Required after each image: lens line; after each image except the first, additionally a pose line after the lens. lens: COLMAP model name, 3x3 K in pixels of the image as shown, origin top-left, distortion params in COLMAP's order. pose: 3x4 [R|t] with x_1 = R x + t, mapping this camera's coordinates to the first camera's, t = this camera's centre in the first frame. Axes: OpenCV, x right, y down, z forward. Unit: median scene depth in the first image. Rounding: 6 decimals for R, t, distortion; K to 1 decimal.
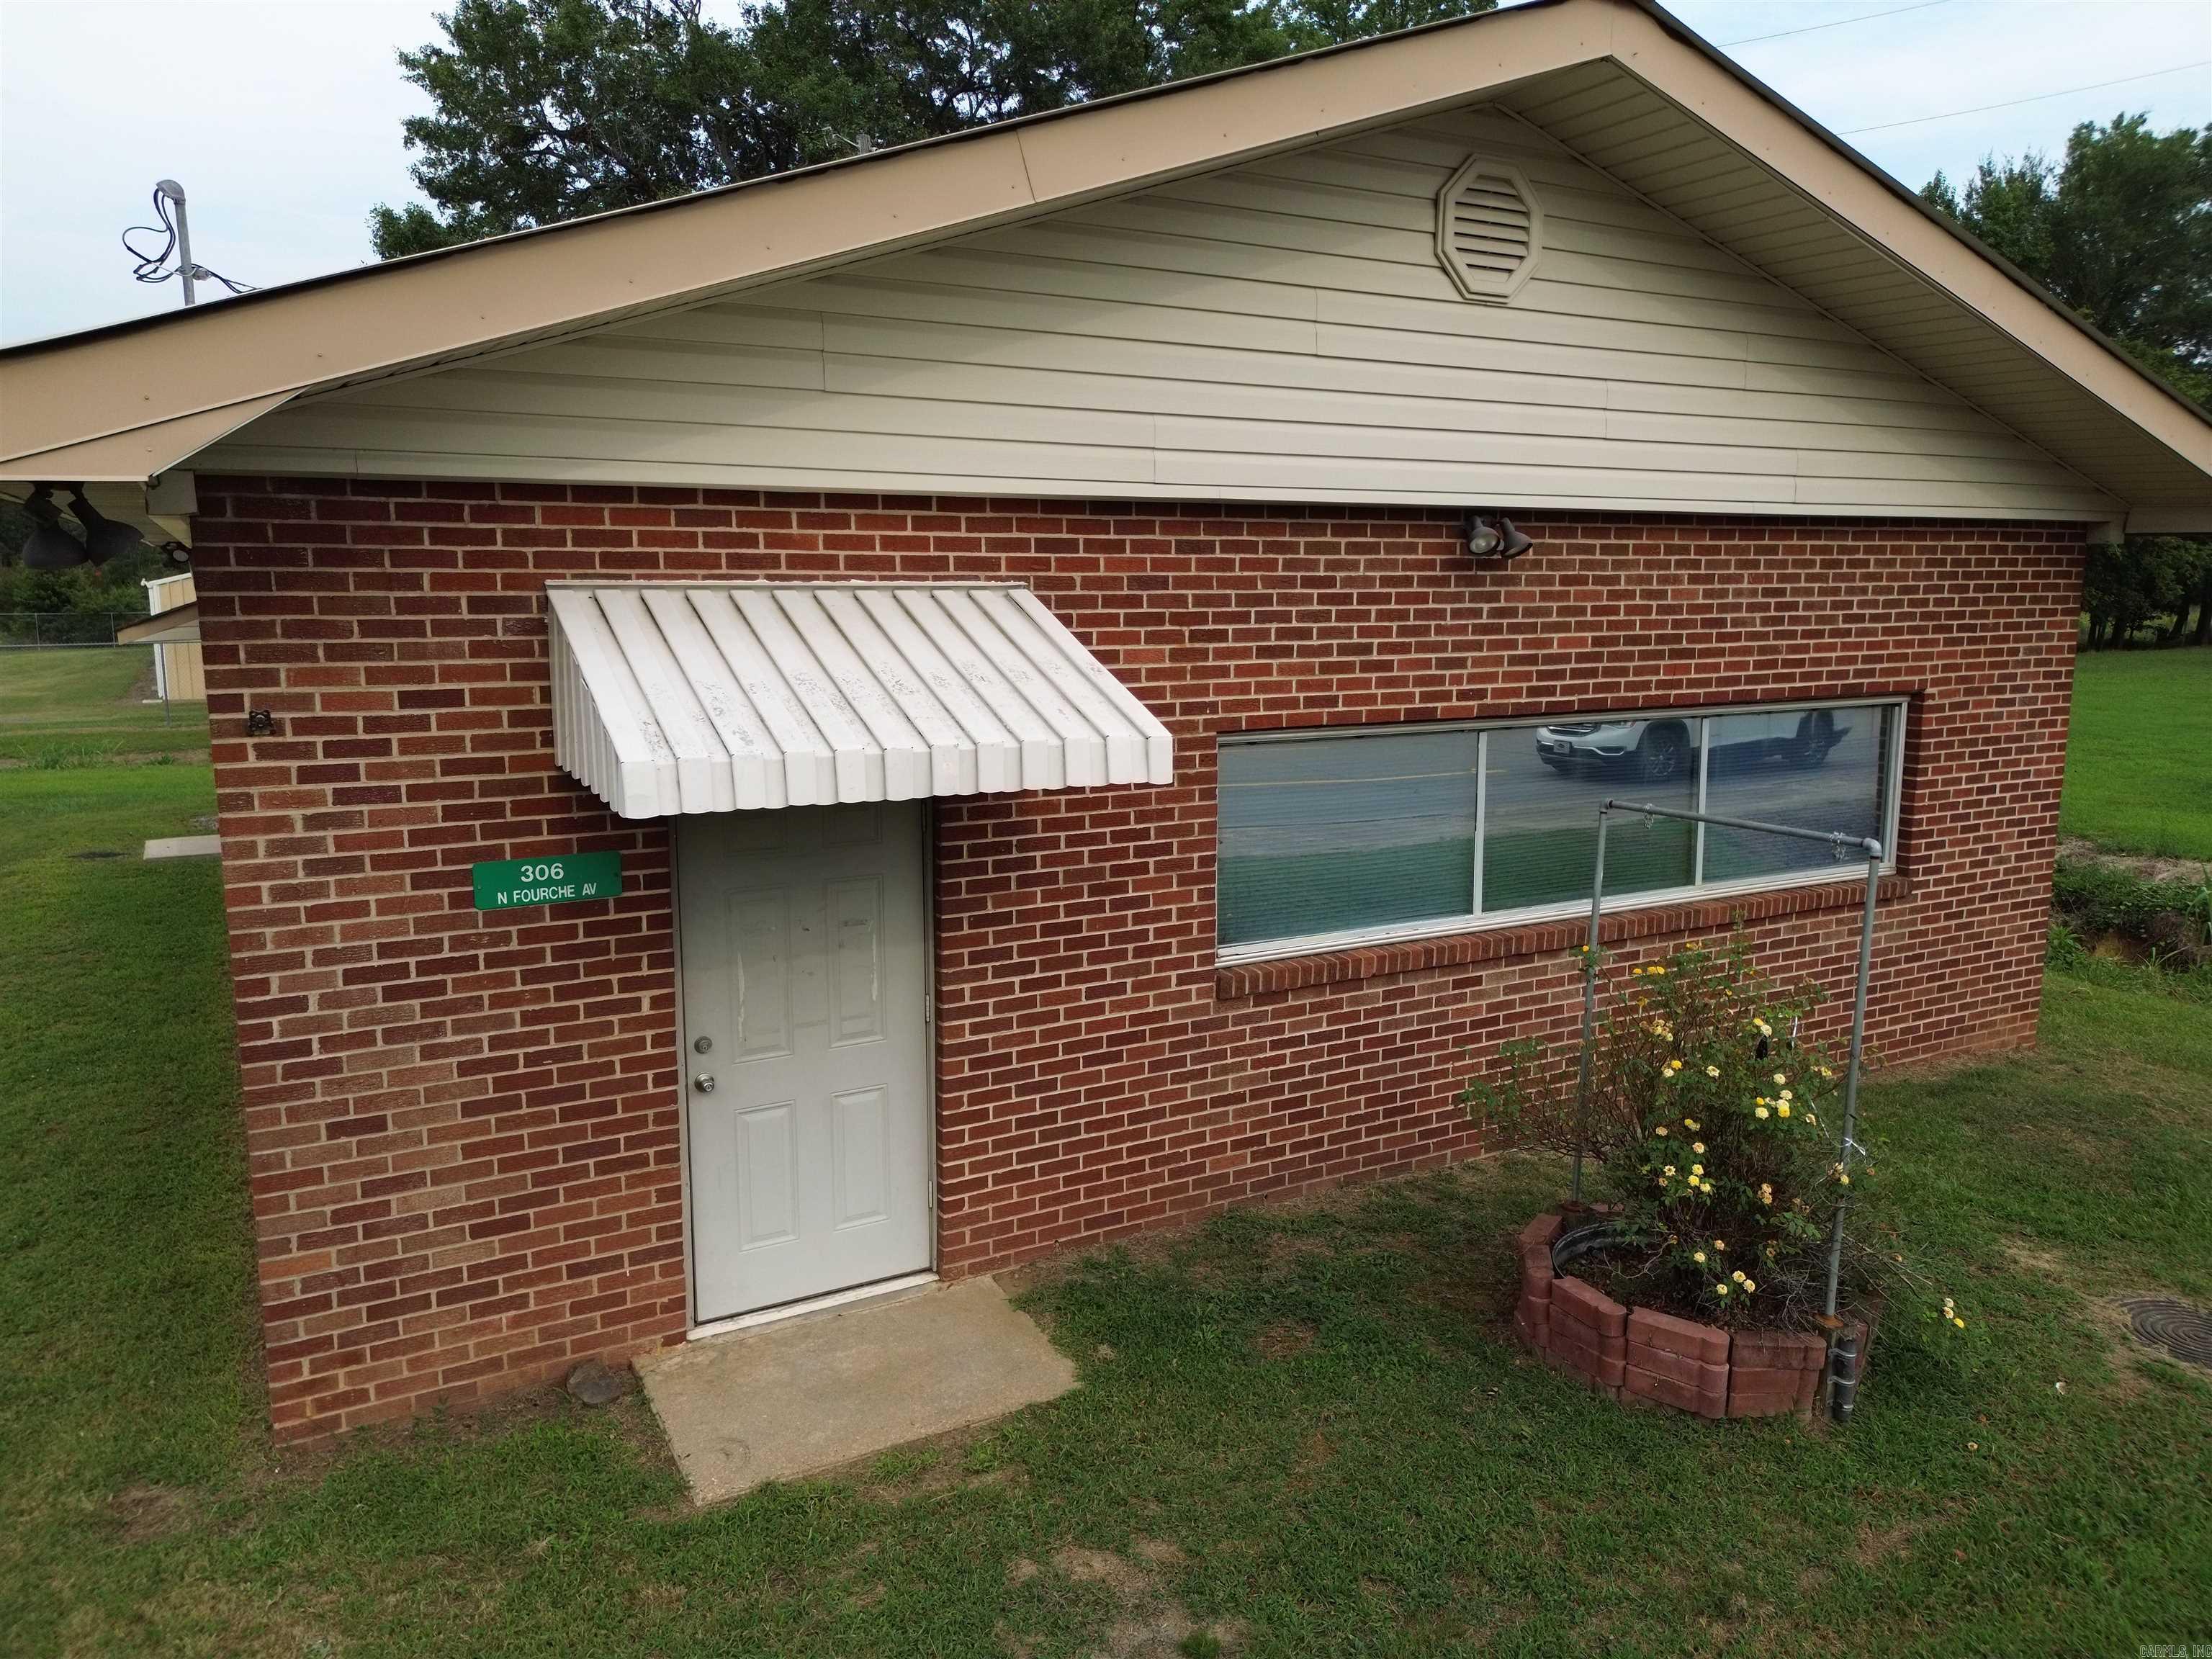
lens RADIAL K [[1541.3, 0, 1108.2], [0, 1541.3, 810.7], [0, 0, 1]] dist [0.035826, -0.028795]
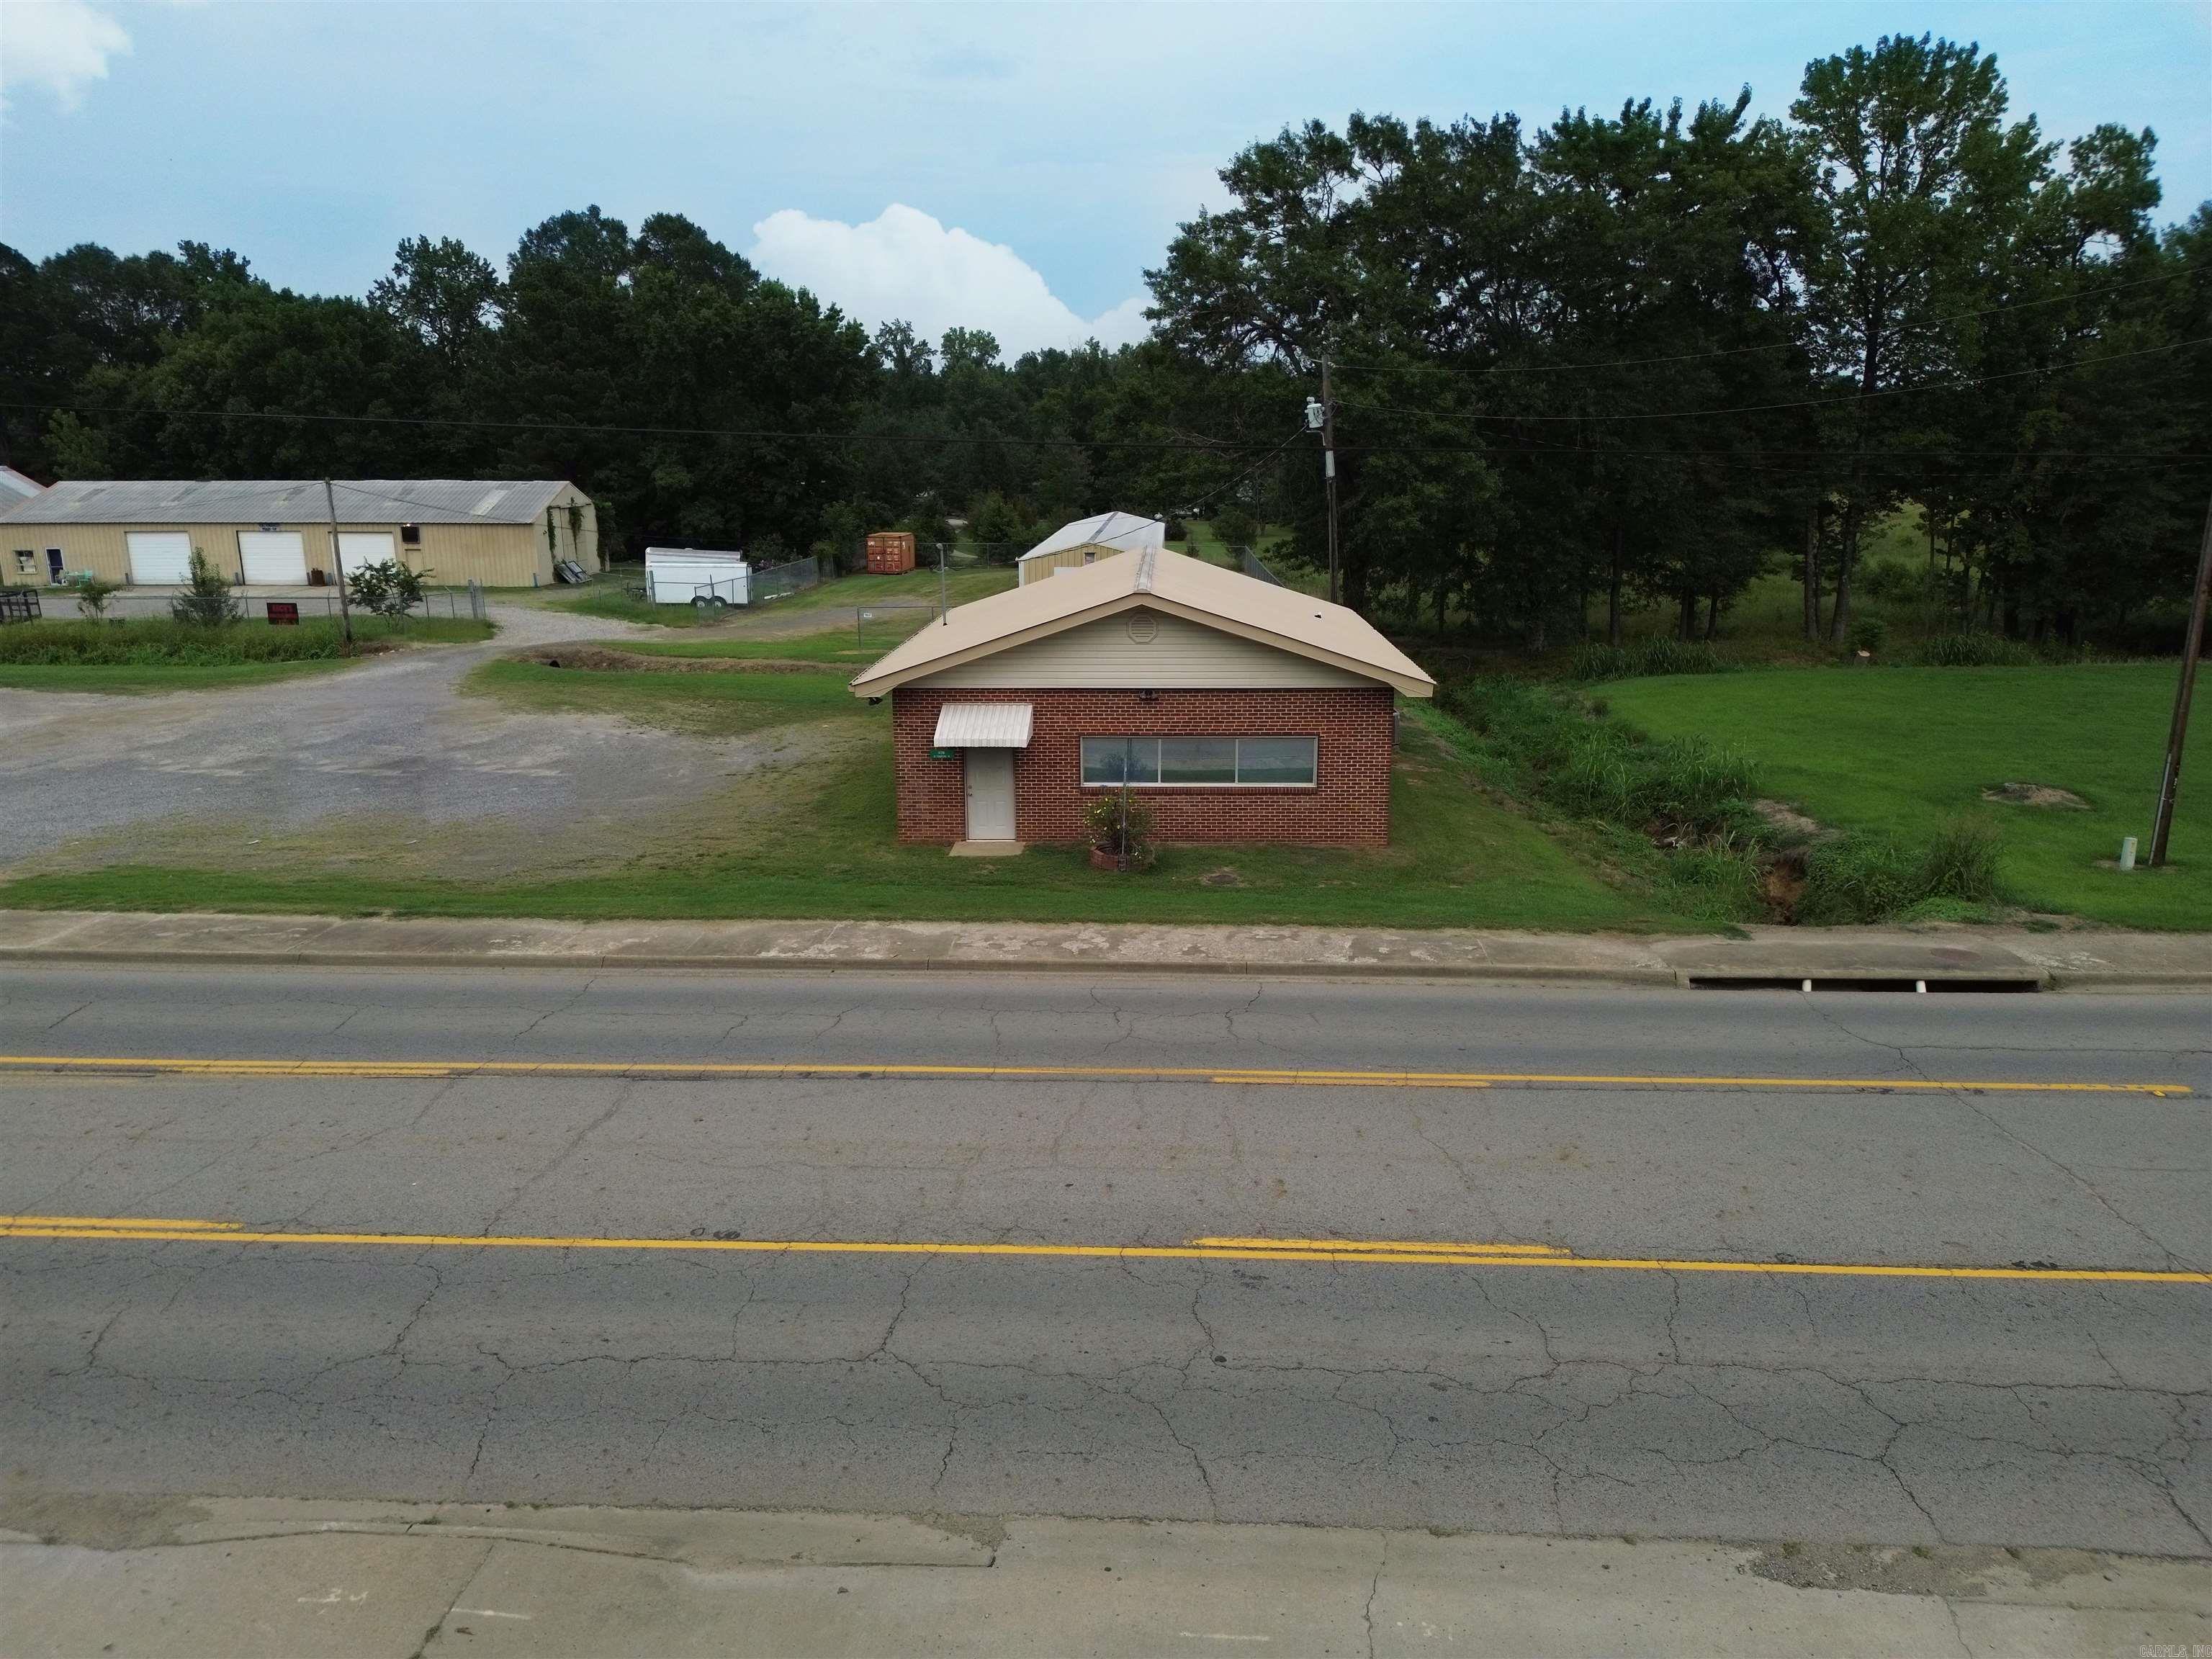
lens RADIAL K [[1541.3, 0, 1106.6], [0, 1541.3, 835.8], [0, 0, 1]] dist [0.035826, -0.028795]
pose [[0.851147, 0.120543, -0.510899, 2.894309], [-0.068457, 0.990454, 0.119641, -0.356099], [0.520444, -0.066858, 0.851274, -3.328180]]
